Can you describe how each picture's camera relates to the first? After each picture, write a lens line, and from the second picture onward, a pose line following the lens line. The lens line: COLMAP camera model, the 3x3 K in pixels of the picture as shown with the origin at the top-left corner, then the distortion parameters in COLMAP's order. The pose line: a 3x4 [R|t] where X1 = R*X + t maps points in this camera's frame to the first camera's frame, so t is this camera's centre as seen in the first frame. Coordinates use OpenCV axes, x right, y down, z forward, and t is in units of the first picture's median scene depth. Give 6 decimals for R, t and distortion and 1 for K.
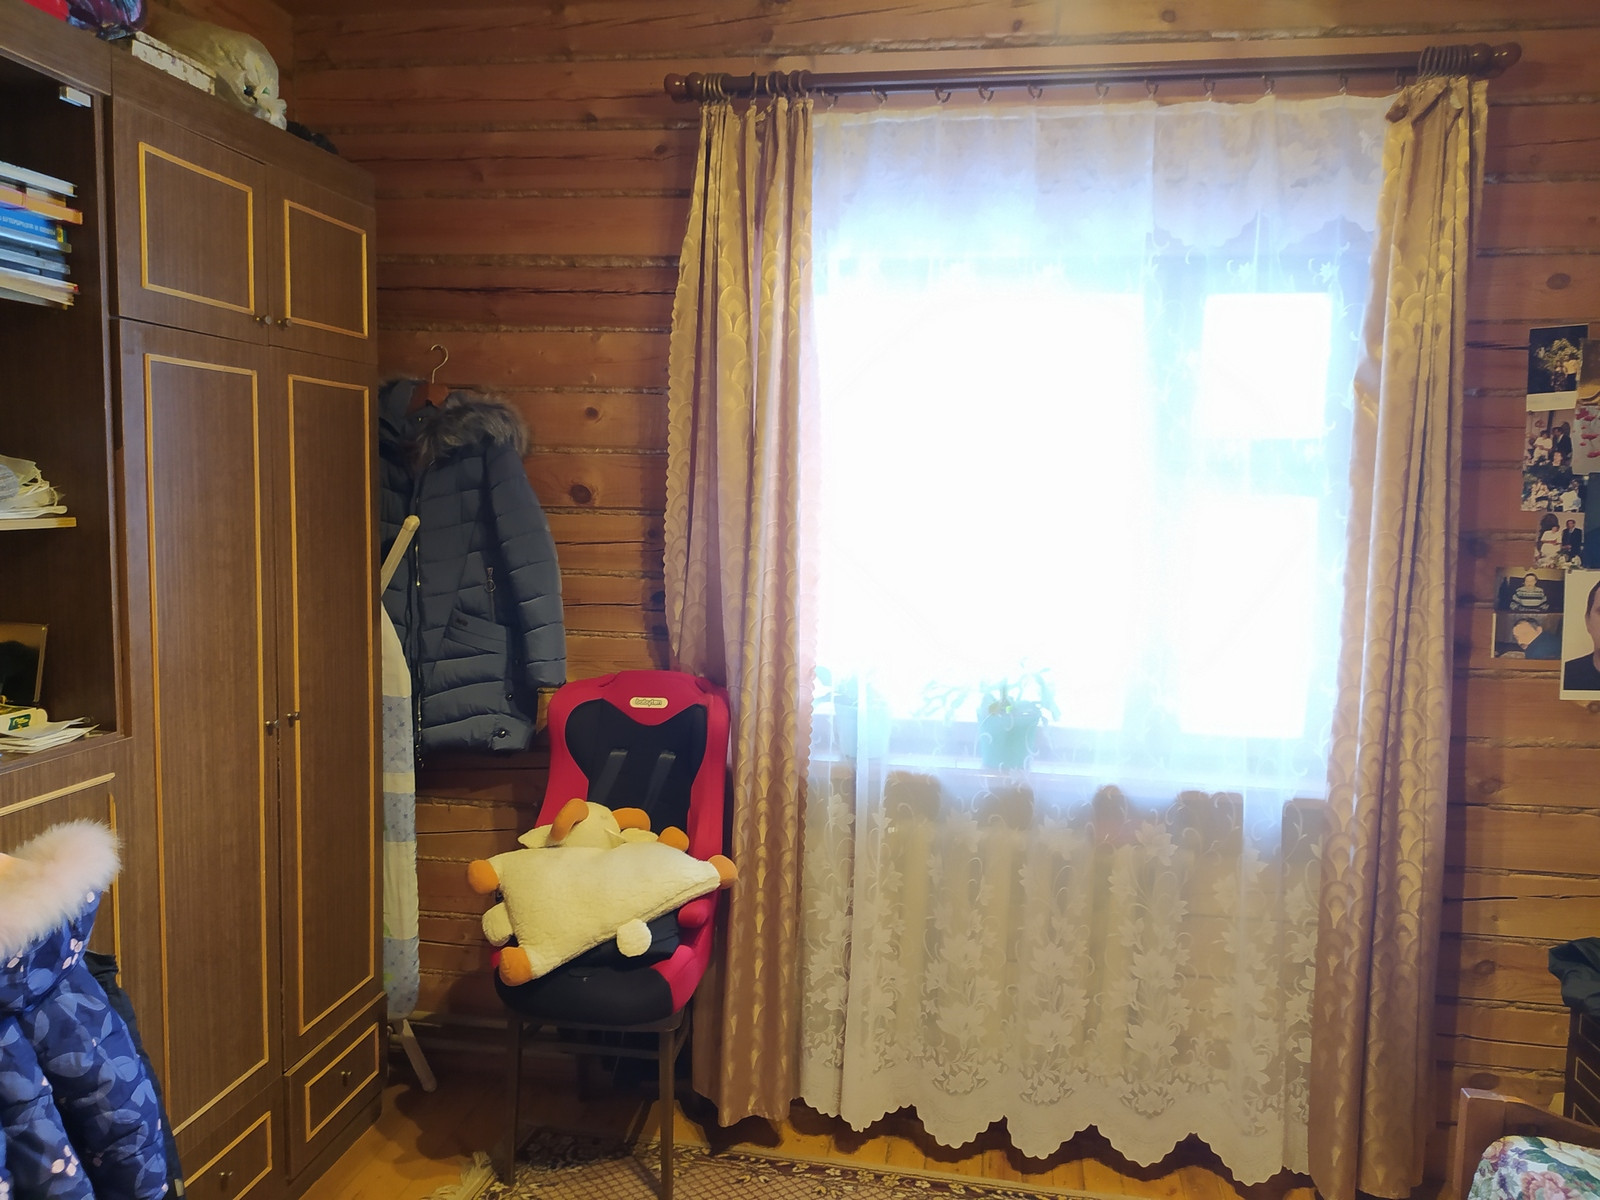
lens RADIAL K [[1182.5, 0, 793.7], [0, 1182.5, 596.8], [0, 0, 1]] dist [0.015884, -0.000517]
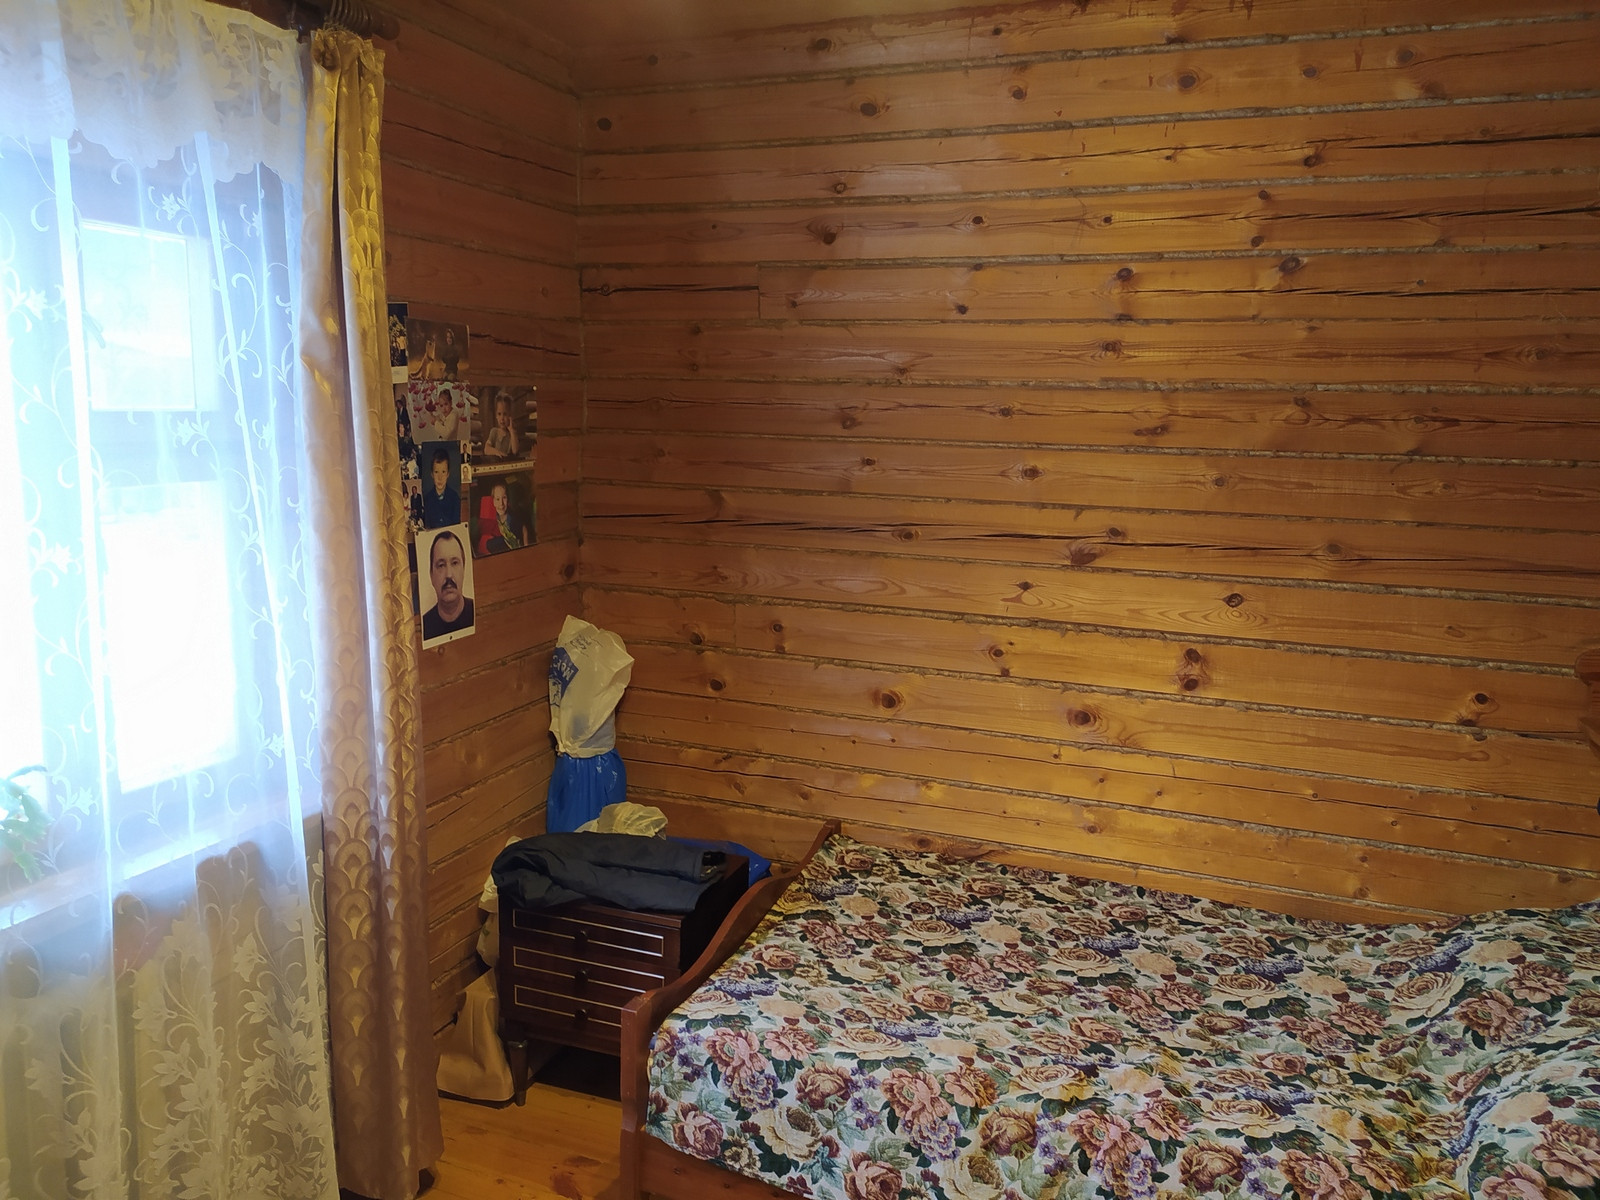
lens RADIAL K [[1182.5, 0, 794.8], [0, 1182.5, 603.1], [0, 0, 1]] dist [0.015884, -0.000517]
pose [[0.237056, -0.176035, 0.955414, -0.312301], [0.089547, 0.983219, 0.158939, -0.100991], [-0.967360, 0.047877, 0.248842, 0.407681]]
